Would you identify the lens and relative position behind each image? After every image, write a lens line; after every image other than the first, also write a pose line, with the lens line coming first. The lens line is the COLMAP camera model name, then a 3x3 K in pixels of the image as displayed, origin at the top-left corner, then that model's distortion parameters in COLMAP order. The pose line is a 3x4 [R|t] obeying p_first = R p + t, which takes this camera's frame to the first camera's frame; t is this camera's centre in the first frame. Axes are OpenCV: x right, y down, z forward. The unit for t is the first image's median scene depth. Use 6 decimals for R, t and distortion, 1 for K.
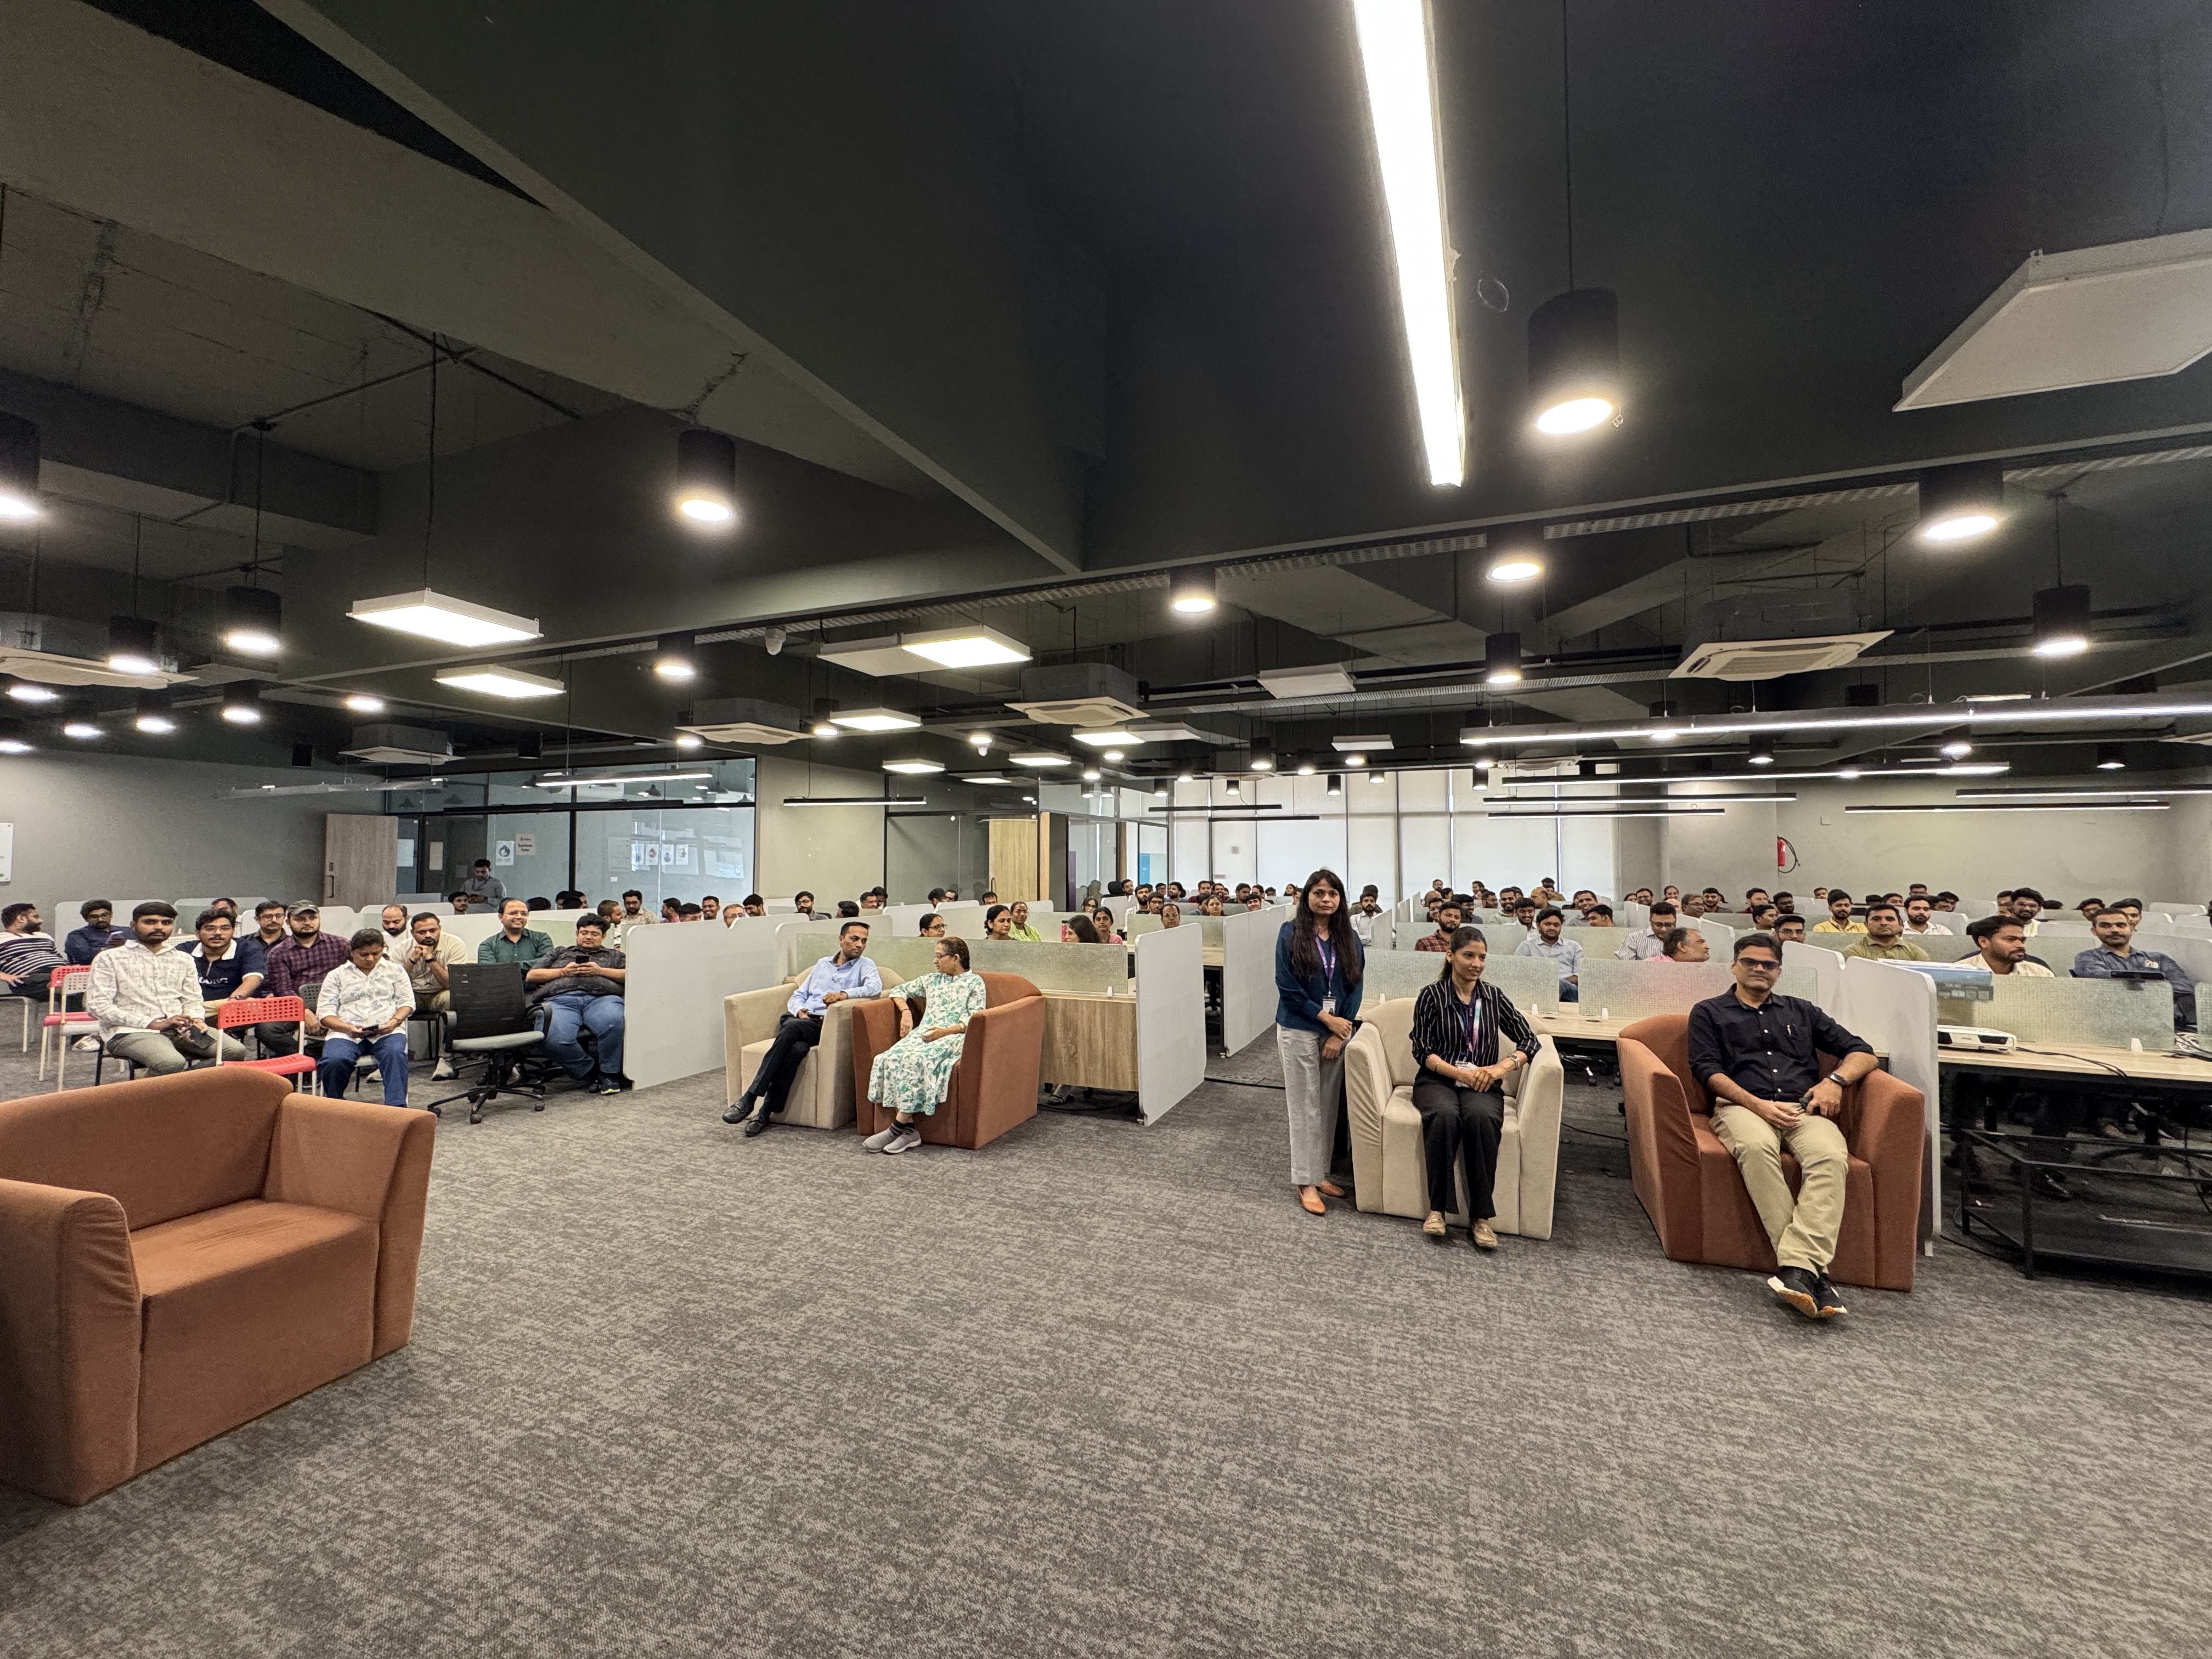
lens RADIAL K [[885.2, 0, 1100.6], [0, 885.2, 824.6], [0, 0, 1]] dist [-0.006527, 0.001051]
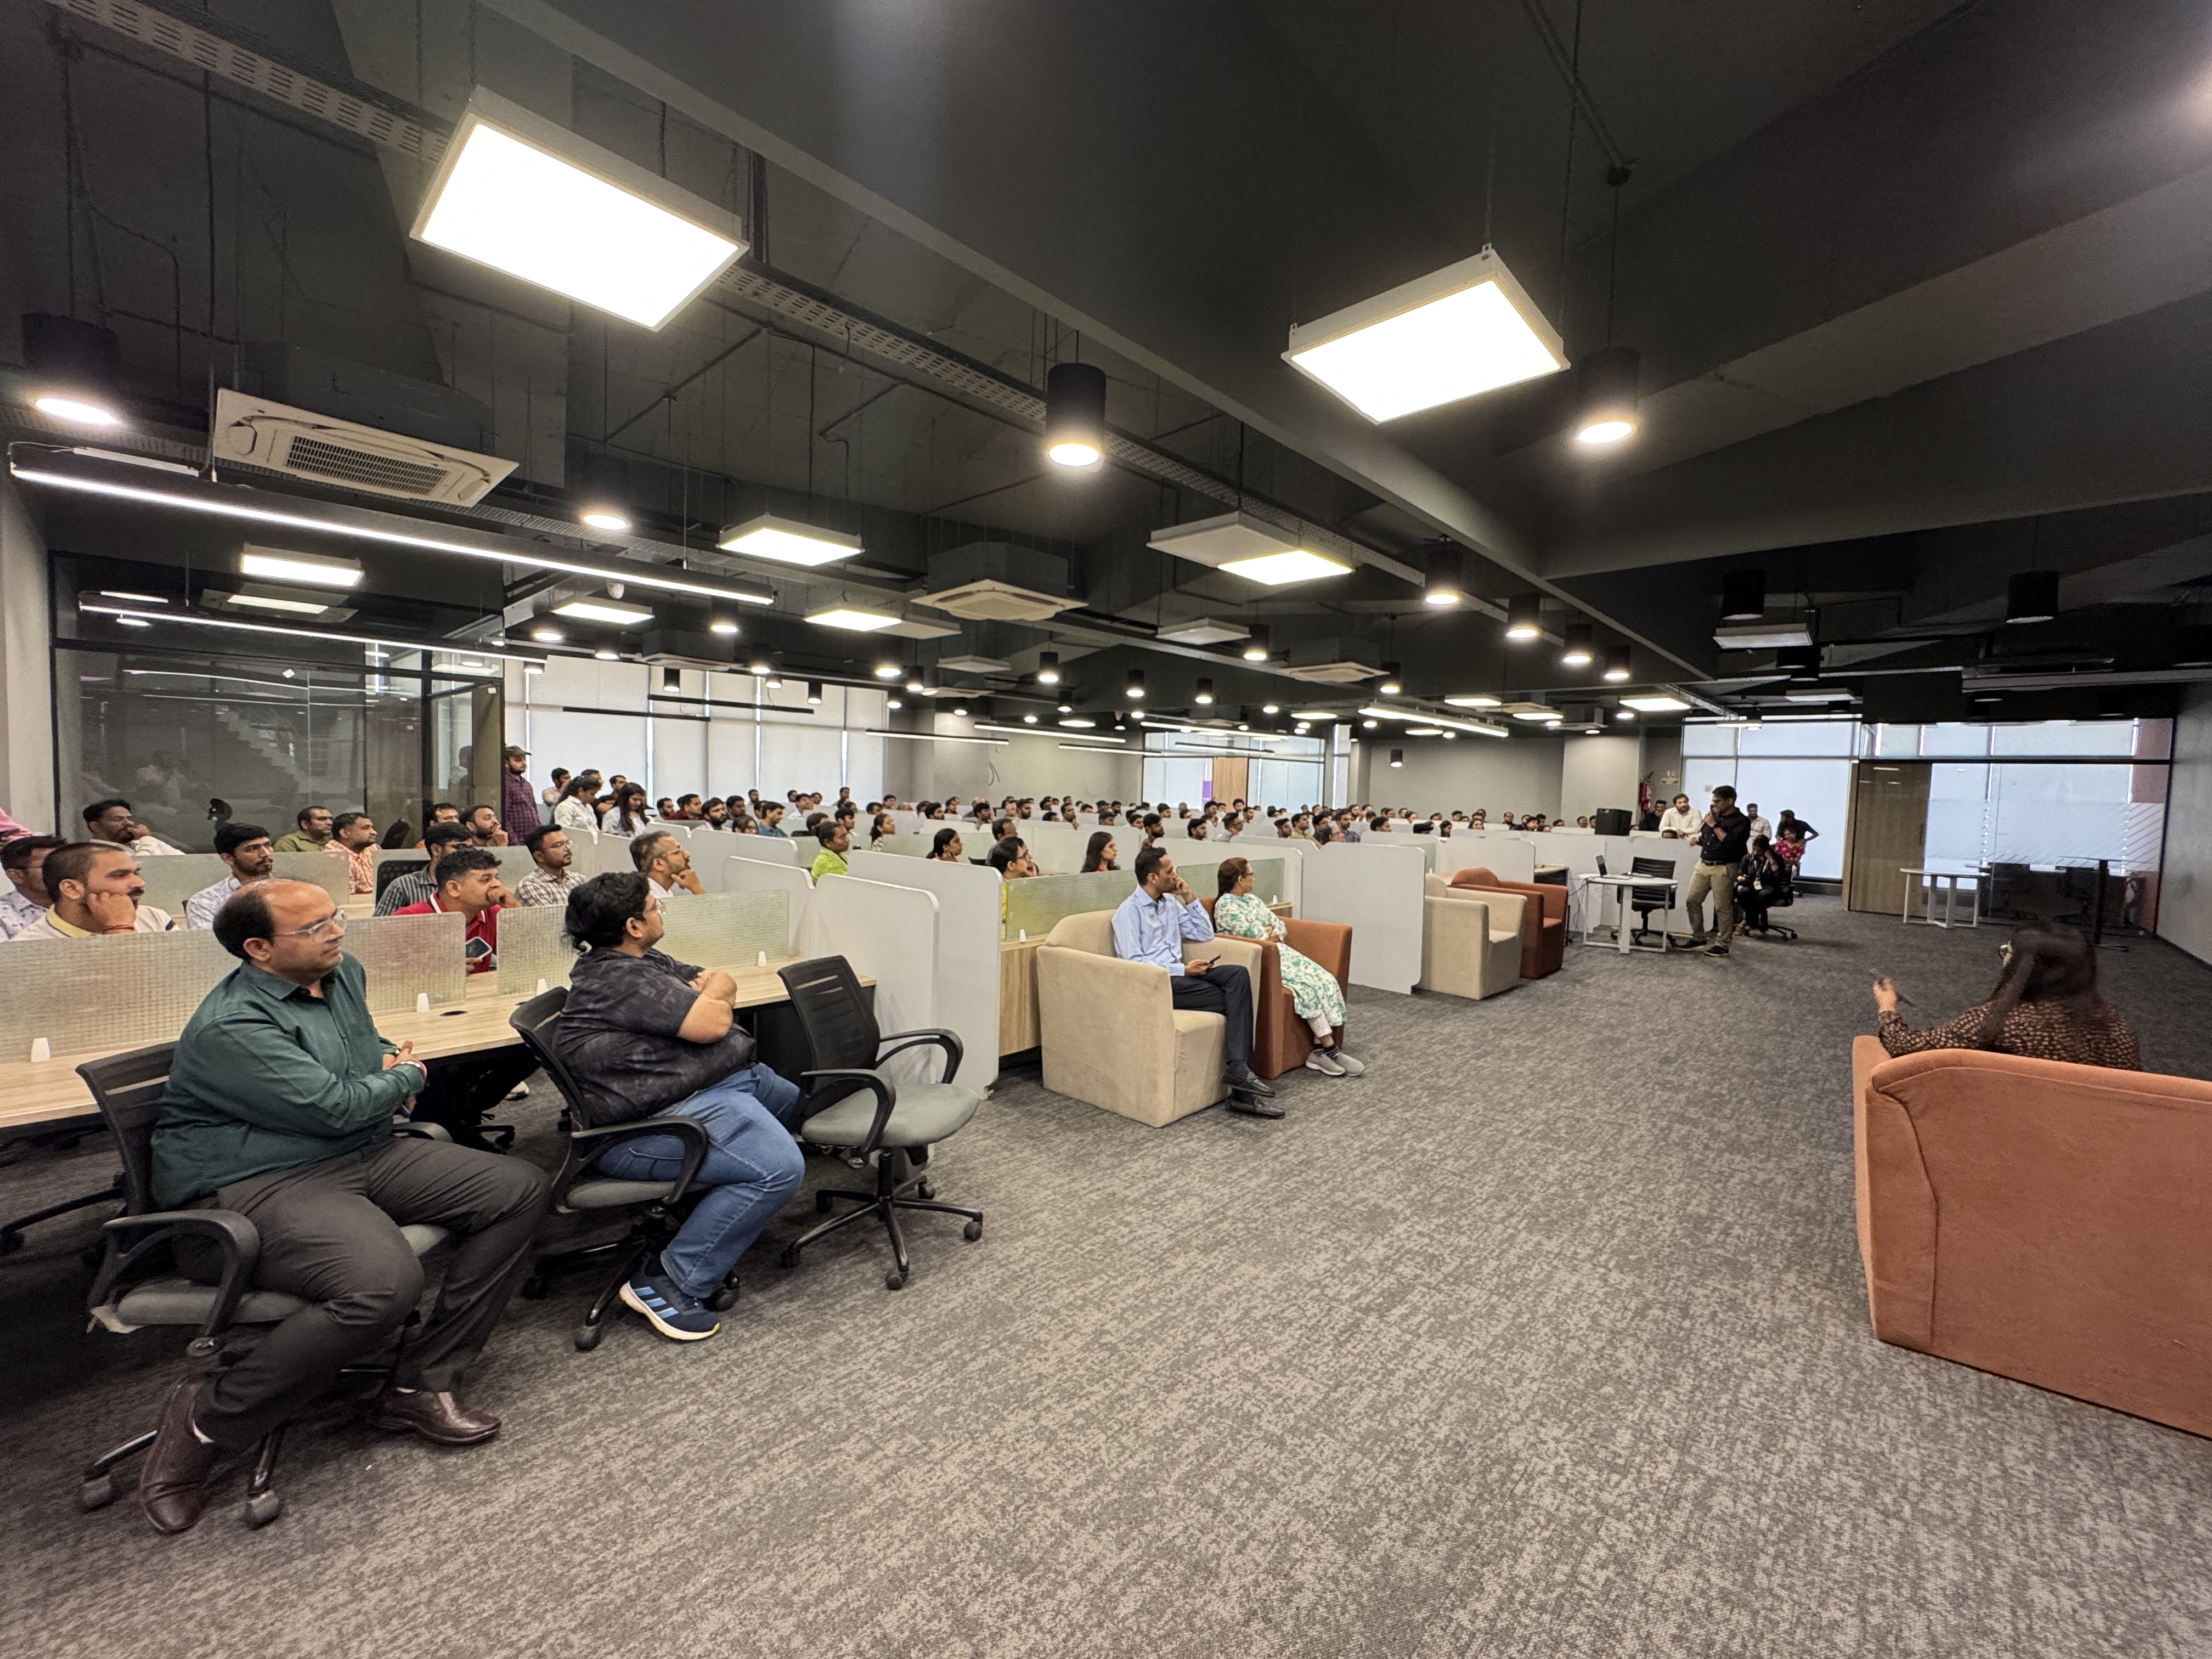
lens RADIAL K [[885.2, 0, 1101.5], [0, 885.2, 829.9], [0, 0, 1]] dist [-0.006527, 0.001051]
pose [[0.360559, -0.039411, 0.931903, -1.492818], [-0.070190, 0.995128, 0.069242, 0.047825], [-0.930092, -0.090377, 0.356036, 1.077121]]
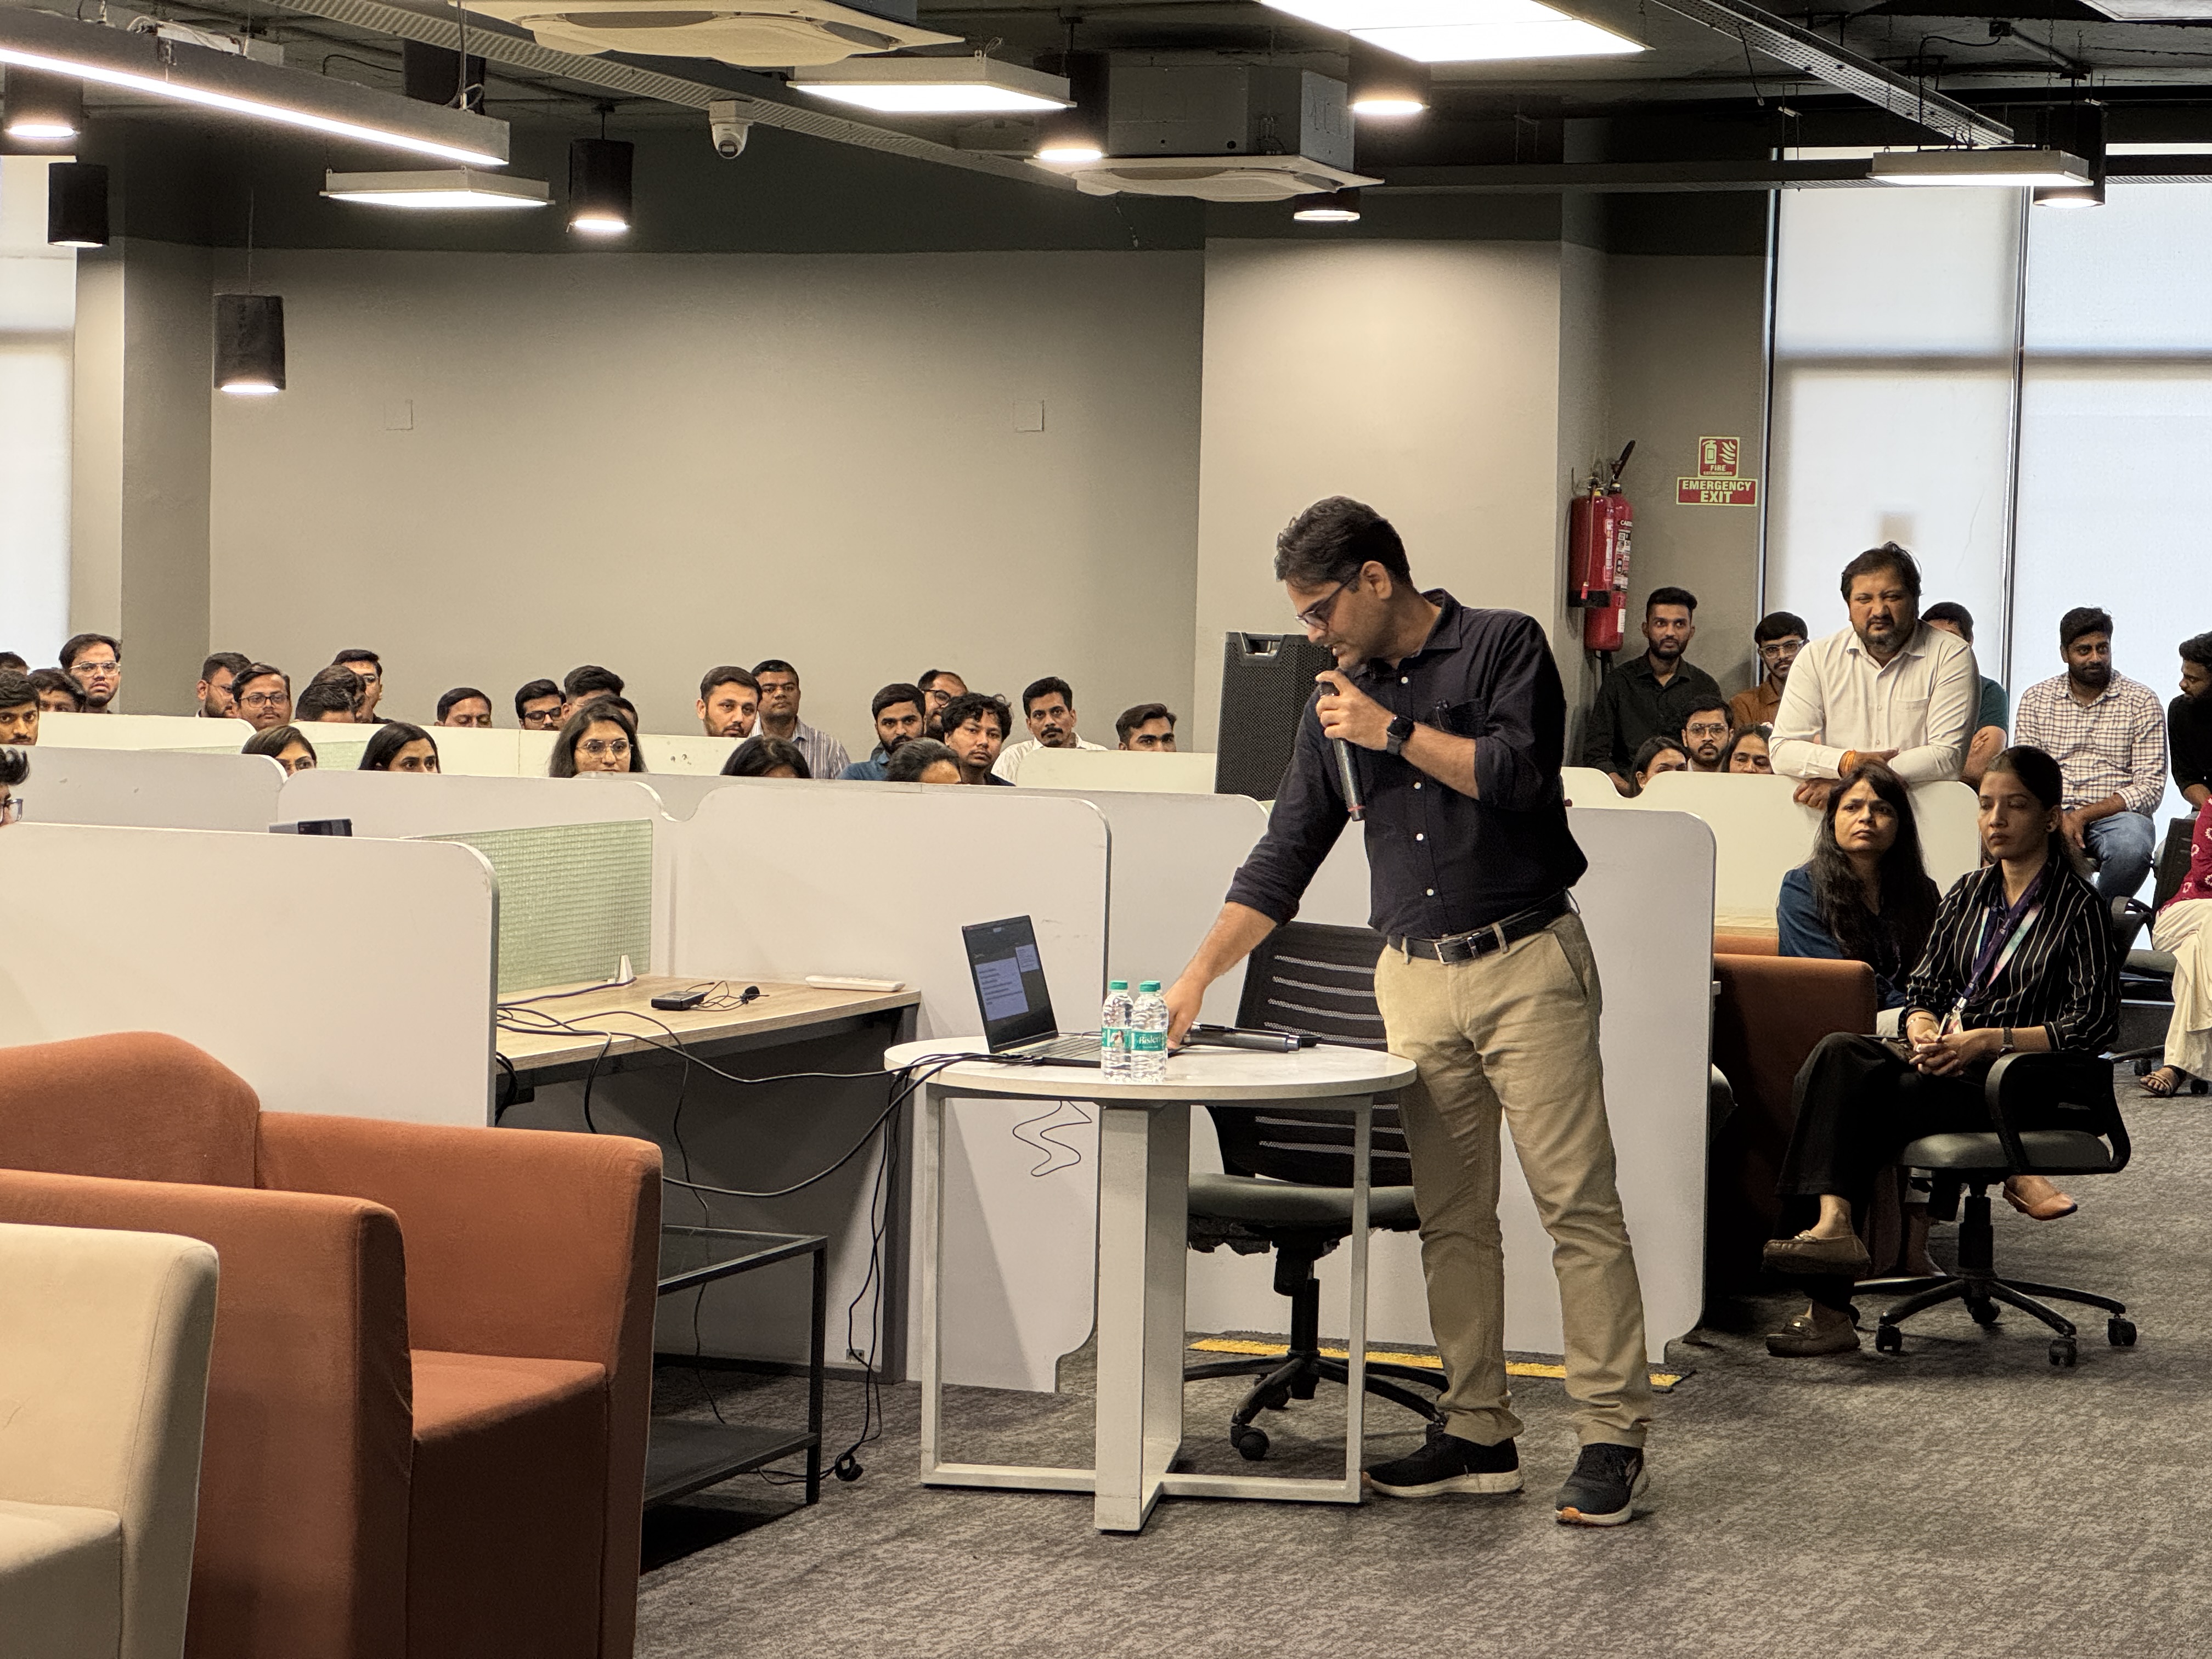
lens RADIAL K [[4899.5, 0, 1083.4], [0, 4899.5, 841.1], [0, 0, 1]] dist [0.204036, 0.000000]
pose [[-0.017772, -0.052691, 0.998453, -0.930781], [-0.069119, 0.996286, 0.051346, 0.040949], [-0.997450, -0.068100, -0.021348, 0.694891]]
